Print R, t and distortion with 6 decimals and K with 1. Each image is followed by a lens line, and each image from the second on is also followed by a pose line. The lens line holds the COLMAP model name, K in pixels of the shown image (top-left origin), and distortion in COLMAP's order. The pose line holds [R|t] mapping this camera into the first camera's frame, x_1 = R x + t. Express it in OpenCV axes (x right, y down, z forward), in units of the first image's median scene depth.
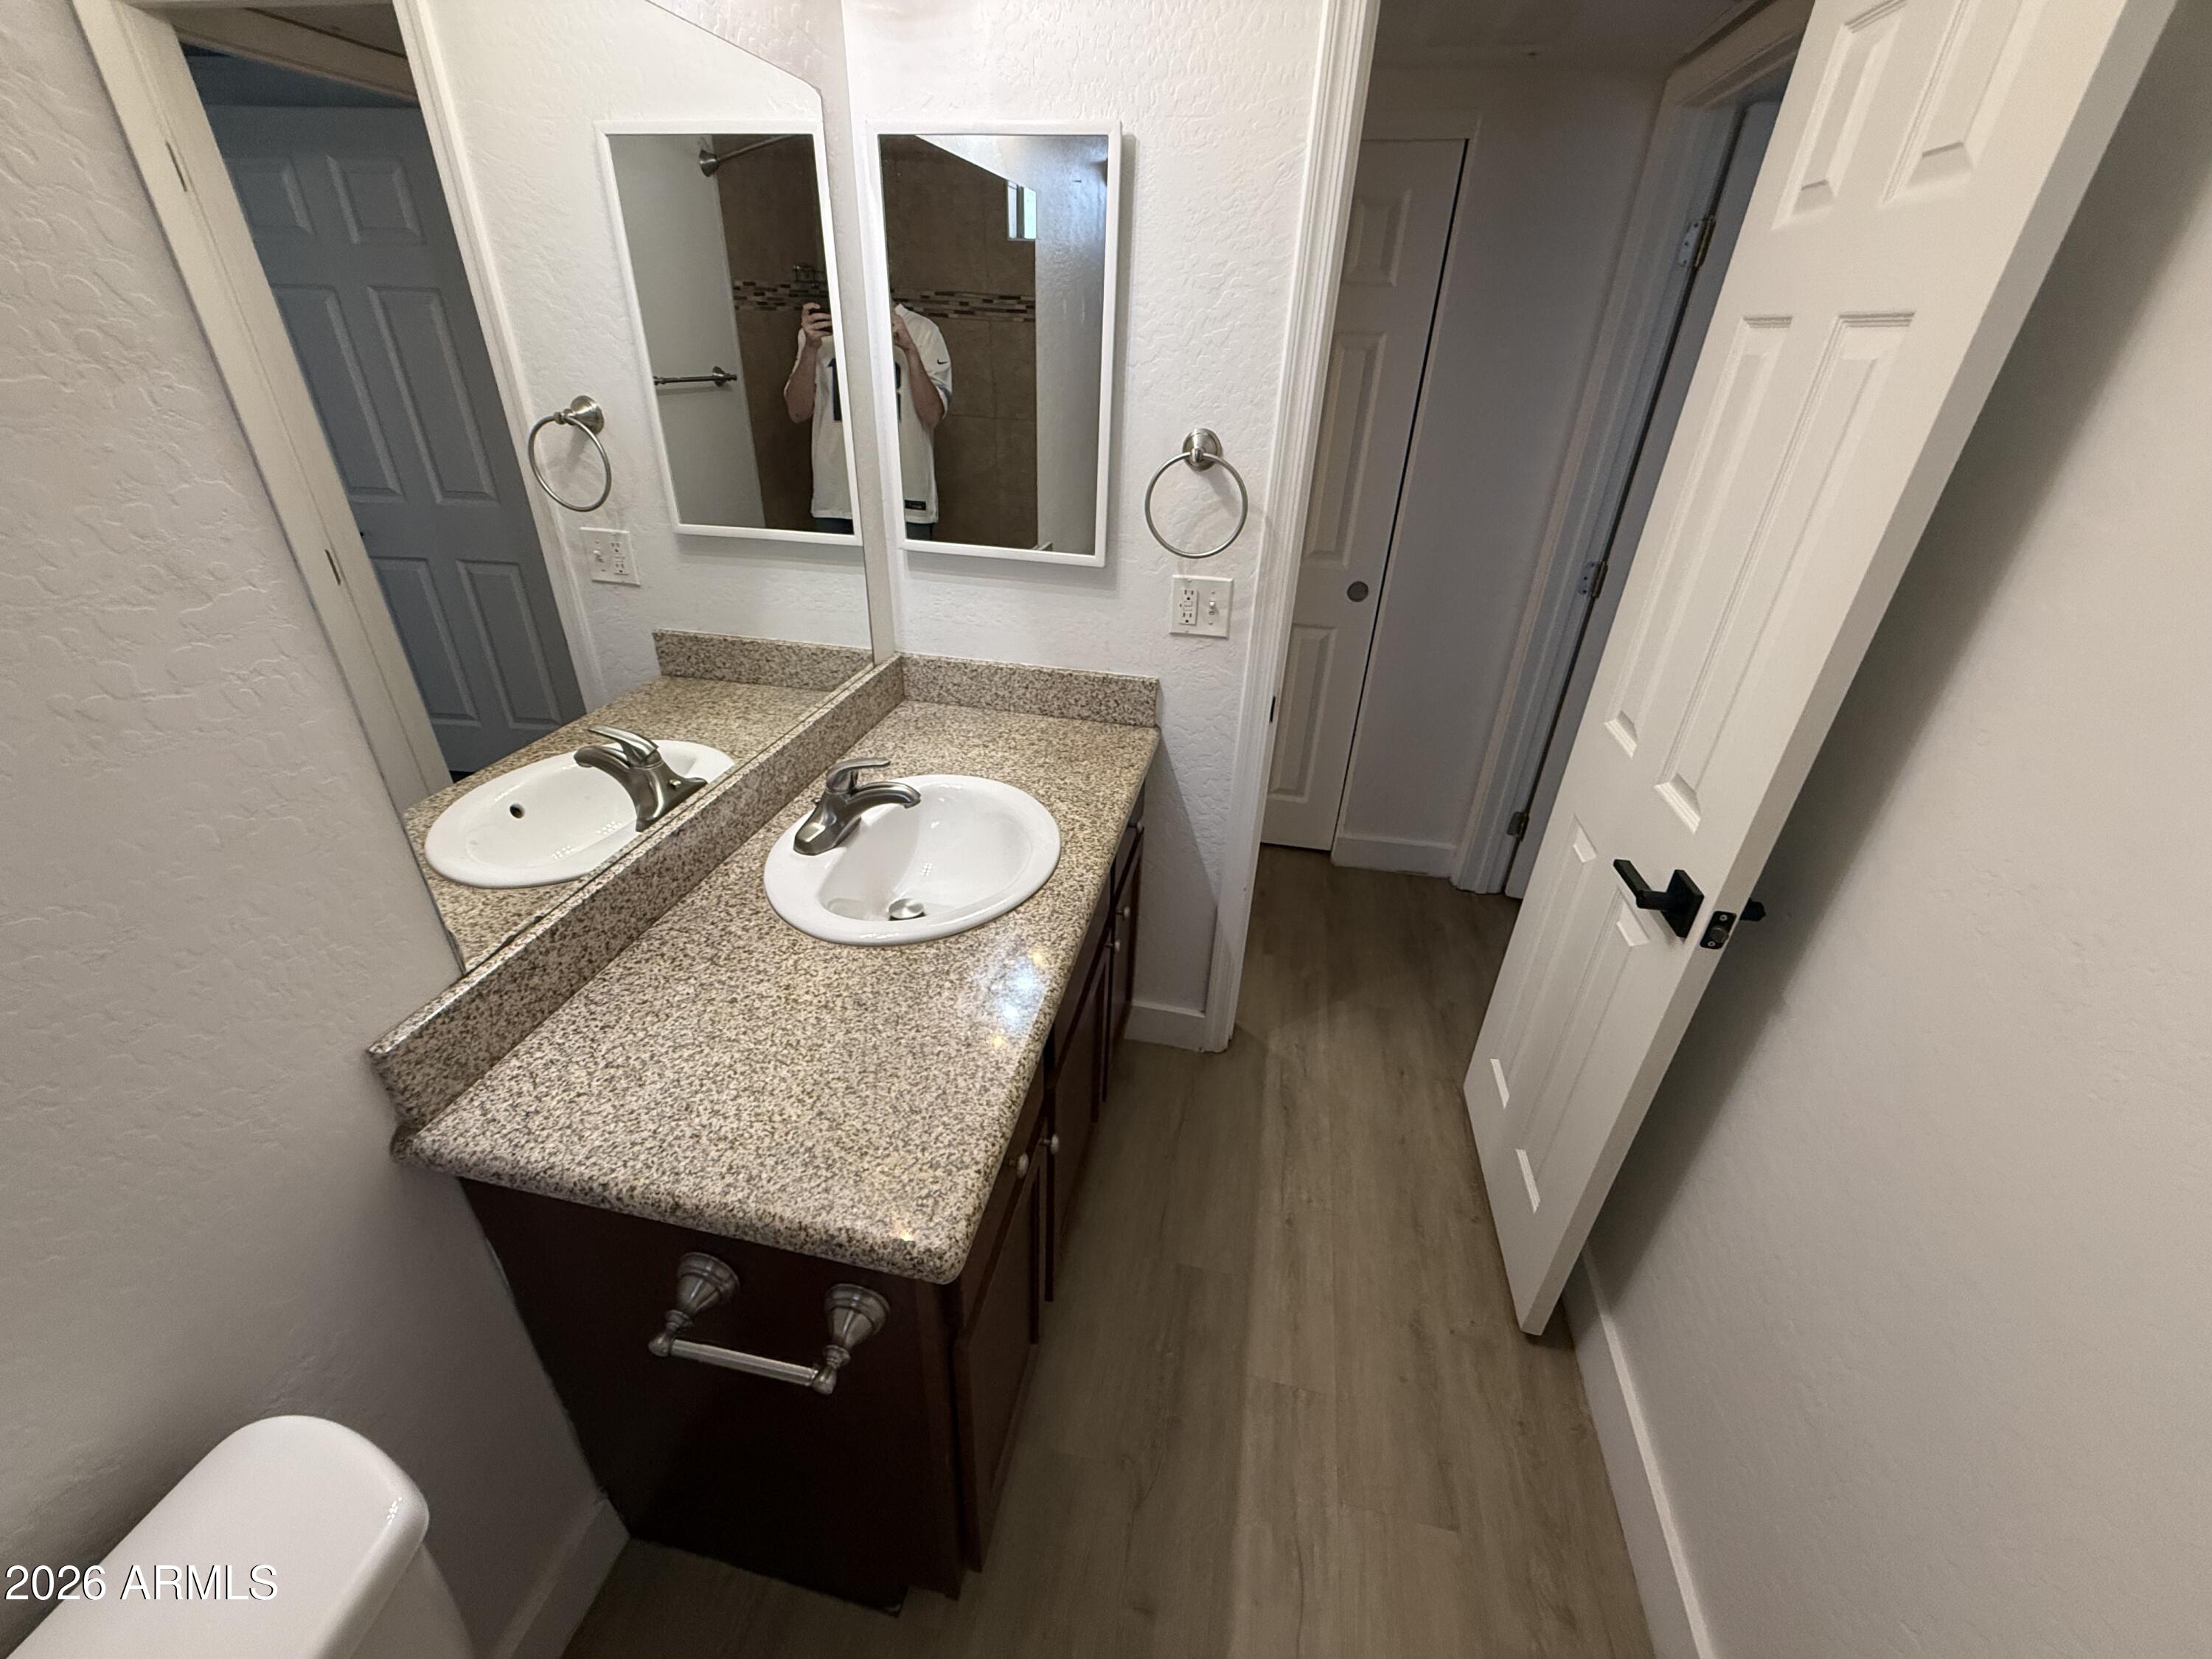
lens RADIAL K [[881.6, 0, 1103.4], [0, 881.6, 829.9], [0, 0, 1]] dist [-0.000063, -0.000324]
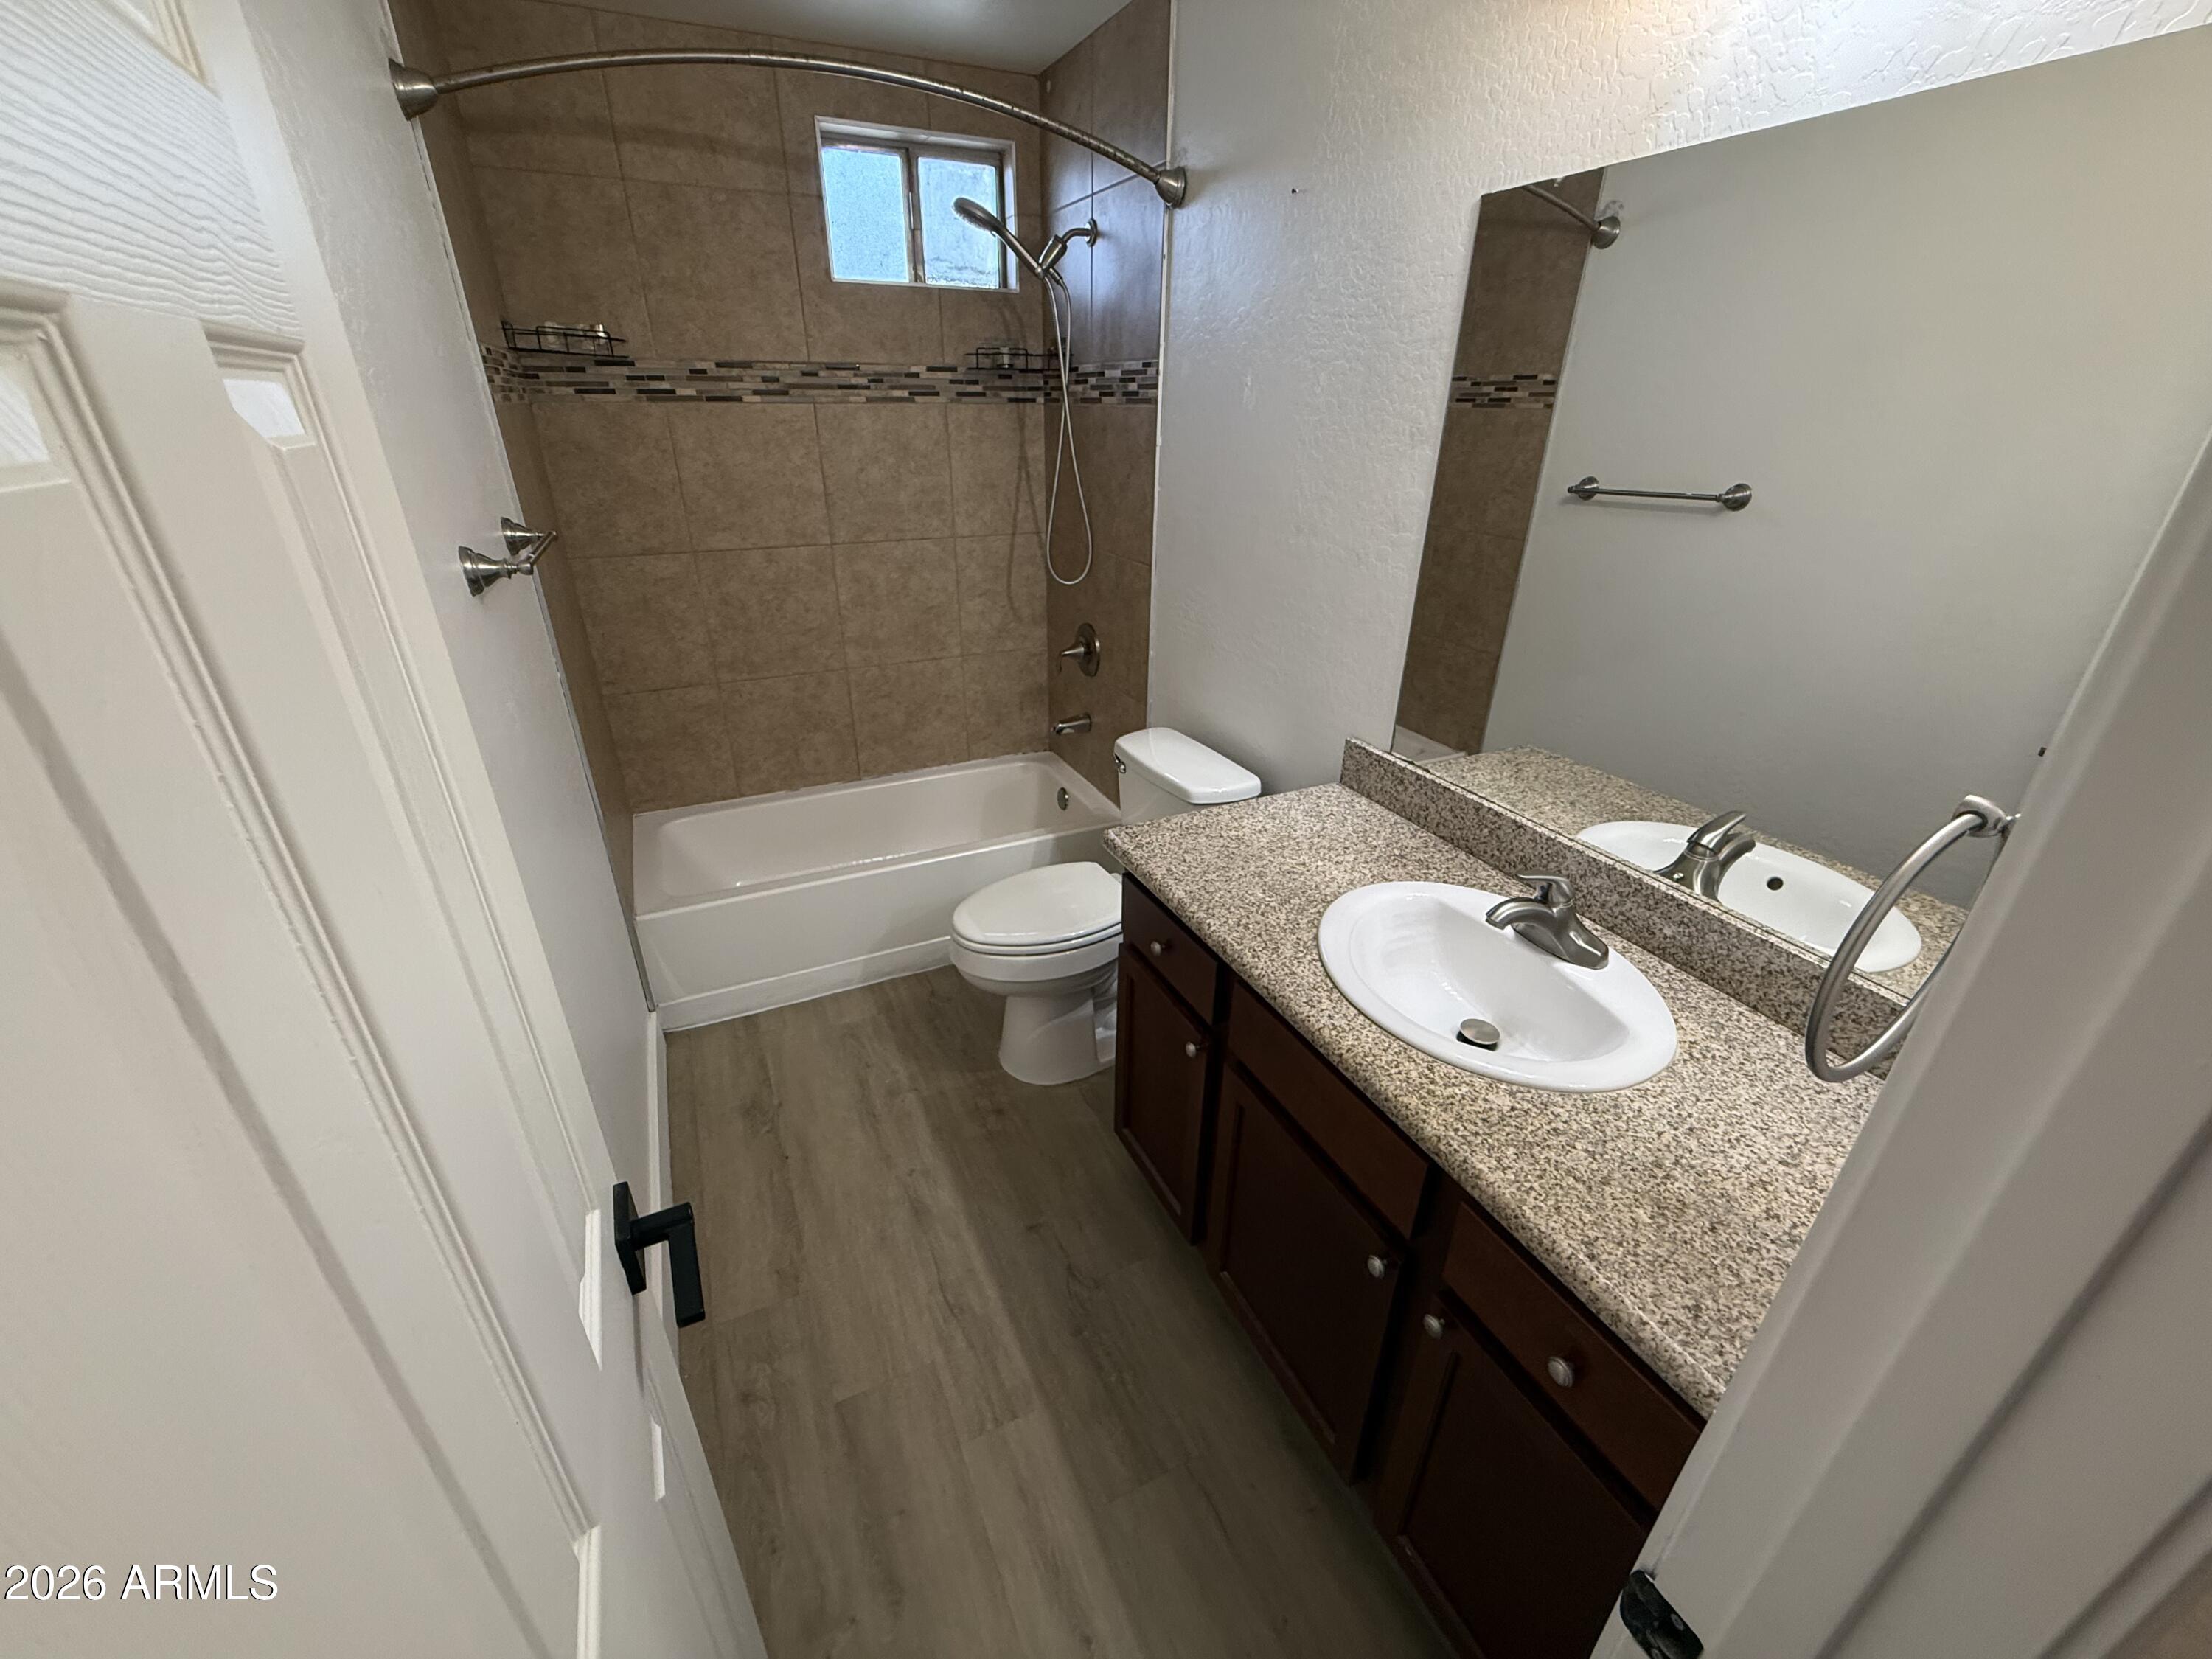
lens RADIAL K [[881.6, 0, 1100.2], [0, 881.6, 828.4], [0, 0, 1]] dist [-0.000063, -0.000324]
pose [[-0.796594, 0.230122, -0.559001, 0.598985], [-0.325131, 0.616480, 0.717107, -0.613333], [0.509635, 0.752992, -0.416265, 1.090442]]
